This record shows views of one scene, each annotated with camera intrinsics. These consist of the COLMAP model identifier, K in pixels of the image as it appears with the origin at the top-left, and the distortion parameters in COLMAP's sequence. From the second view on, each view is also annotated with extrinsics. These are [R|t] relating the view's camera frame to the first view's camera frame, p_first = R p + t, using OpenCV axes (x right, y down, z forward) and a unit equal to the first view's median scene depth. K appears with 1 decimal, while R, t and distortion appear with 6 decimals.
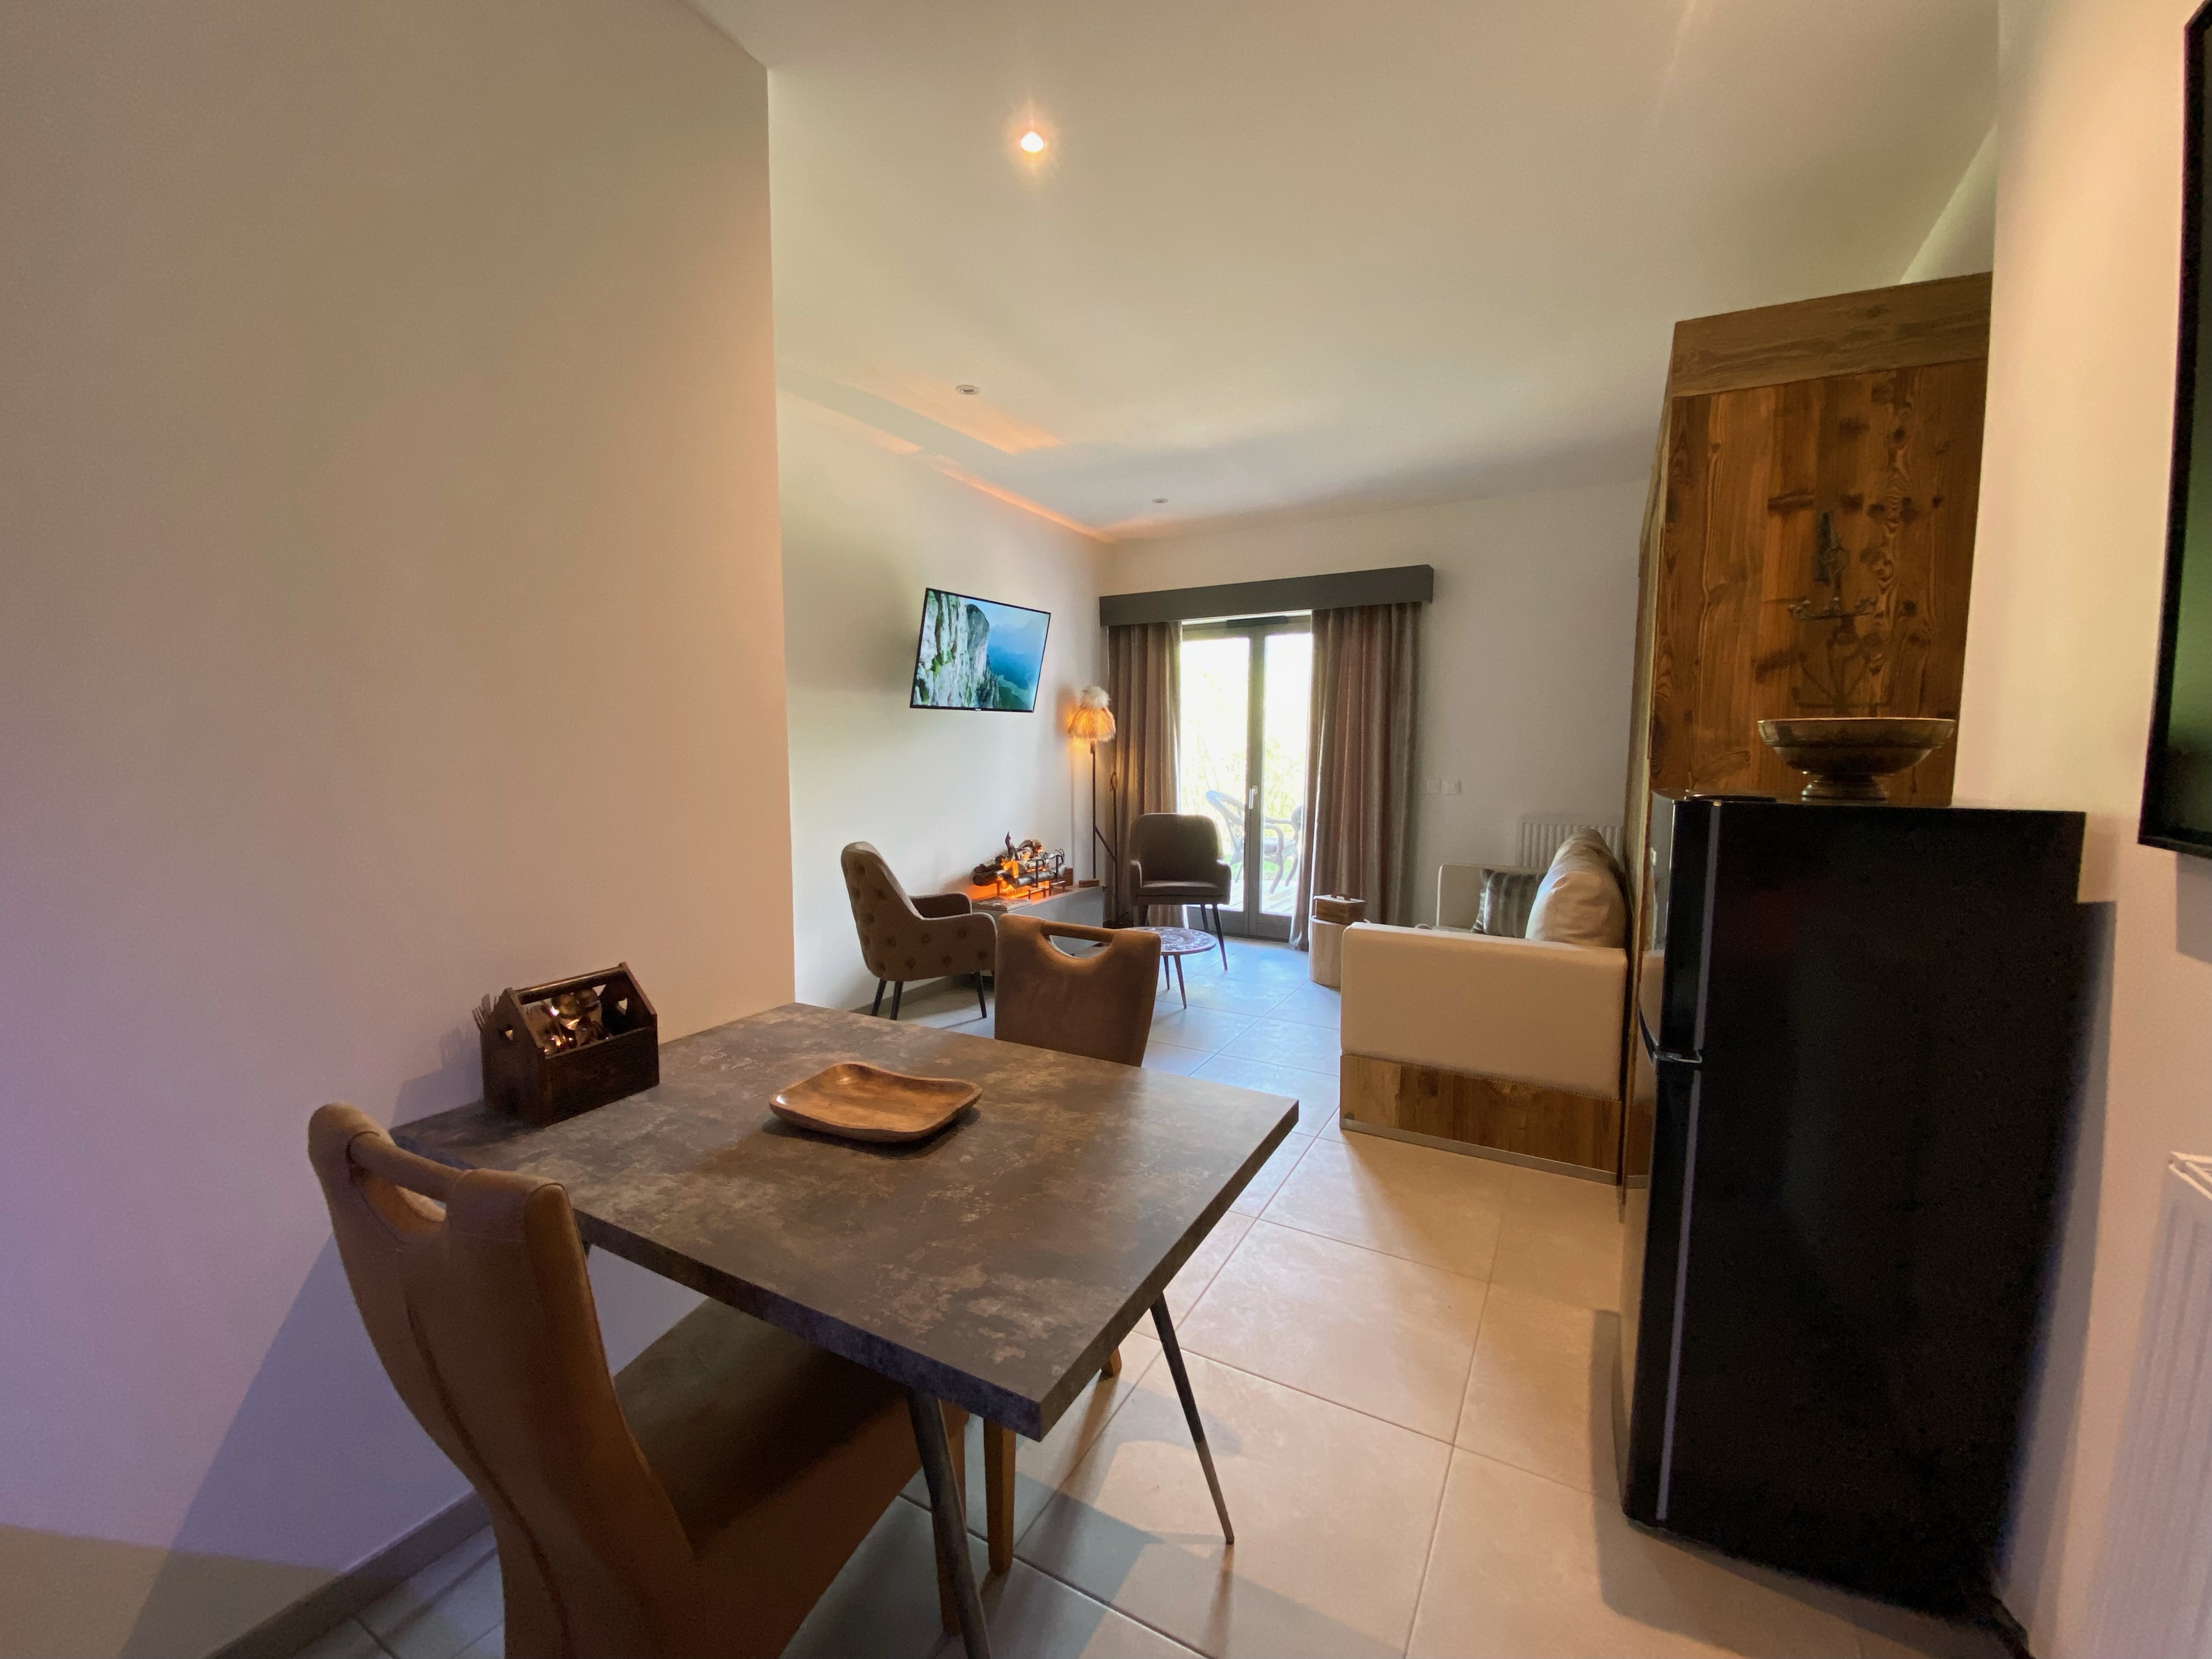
lens RADIAL K [[912.8, 0, 1097.3], [0, 912.8, 831.3], [0, 0, 1]] dist [0.014757, -0.000624]
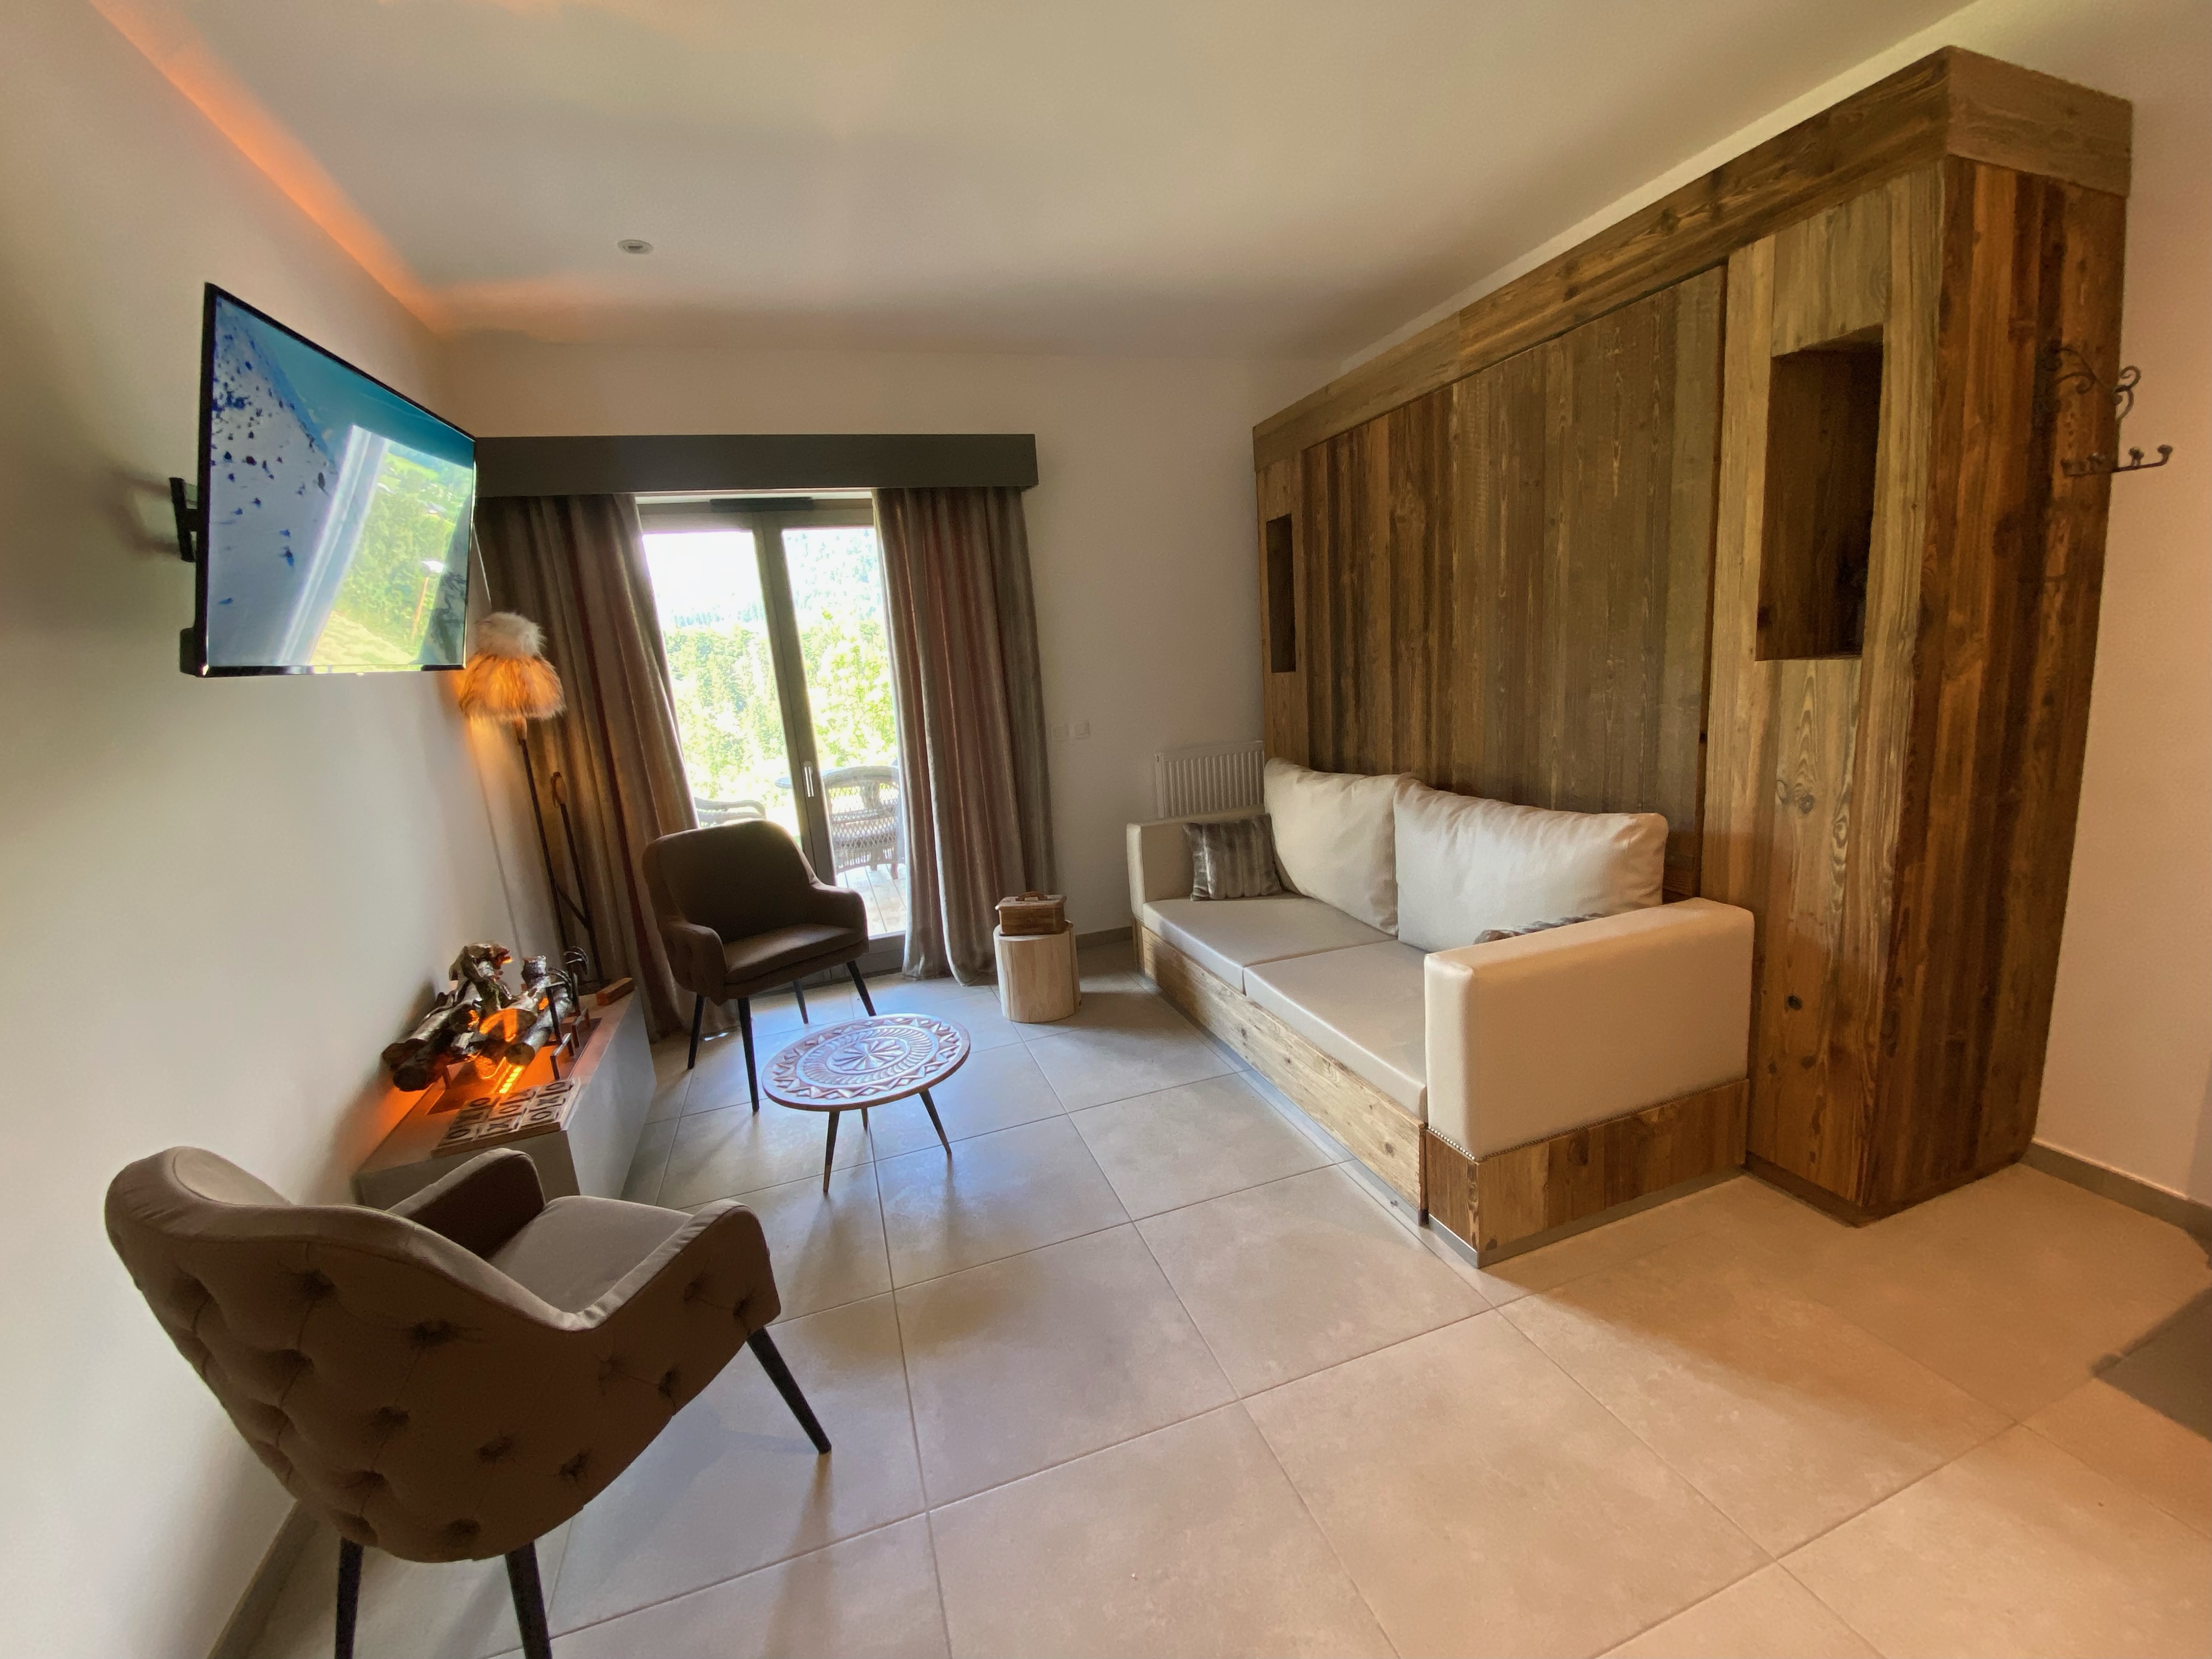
lens RADIAL K [[912.8, 0, 1116.2], [0, 912.8, 818.8], [0, 0, 1]] dist [0.014757, -0.000624]
pose [[0.660309, -0.188007, 0.727080, -0.178203], [0.147867, 0.981753, 0.119572, -0.058089], [-0.736293, 0.028556, 0.676060, 0.415538]]
